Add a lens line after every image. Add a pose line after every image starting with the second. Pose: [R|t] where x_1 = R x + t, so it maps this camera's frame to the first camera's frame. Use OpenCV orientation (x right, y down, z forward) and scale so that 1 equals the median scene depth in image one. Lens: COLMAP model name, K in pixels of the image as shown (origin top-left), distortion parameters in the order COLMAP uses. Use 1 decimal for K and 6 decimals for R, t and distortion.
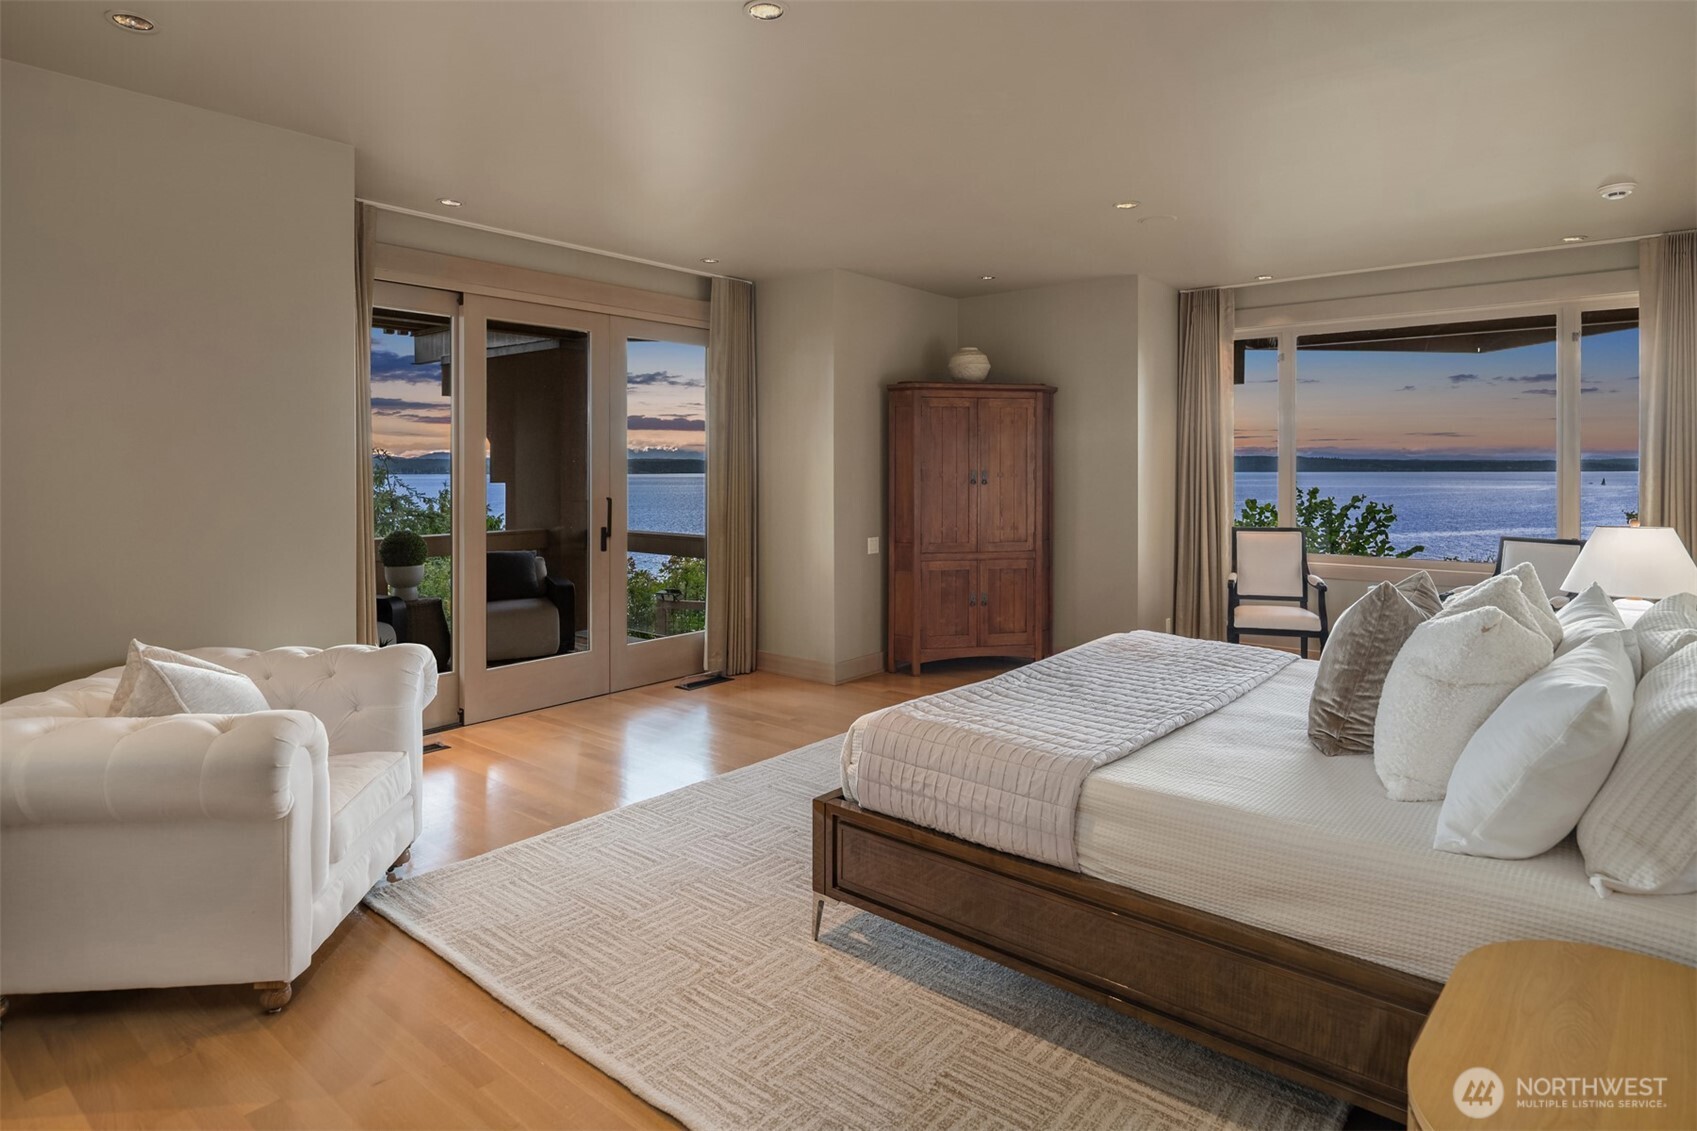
lens RADIAL K [[924.0, 0, 859.1], [0, 924.0, 471.0], [0, 0, 1]] dist [-0.007776, -0.001513]
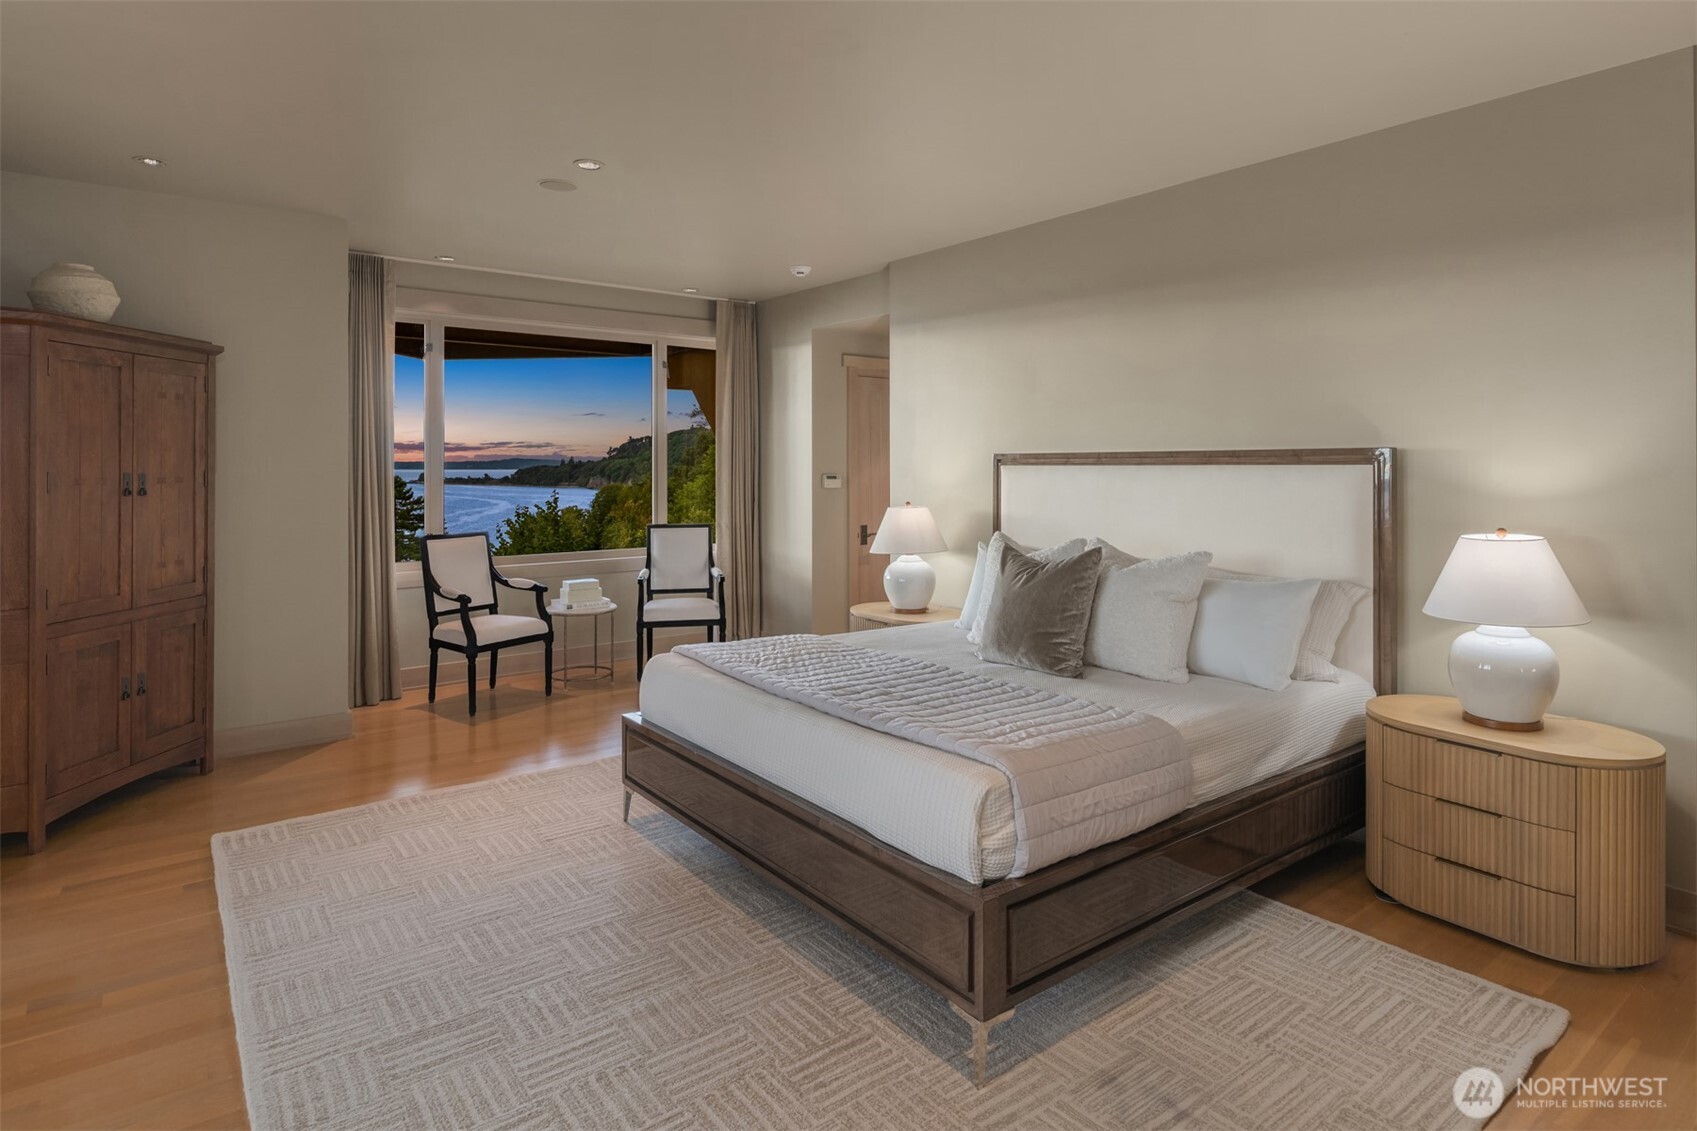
lens RADIAL K [[924.0, 0, 859.1], [0, 924.0, 471.0], [0, 0, 1]] dist [-0.007776, -0.001513]
pose [[0.218458, -0.002292, 0.975844, -0.402015], [0.004670, 0.999988, 0.001303, -0.000564], [-0.975835, 0.004272, 0.218467, 0.461977]]
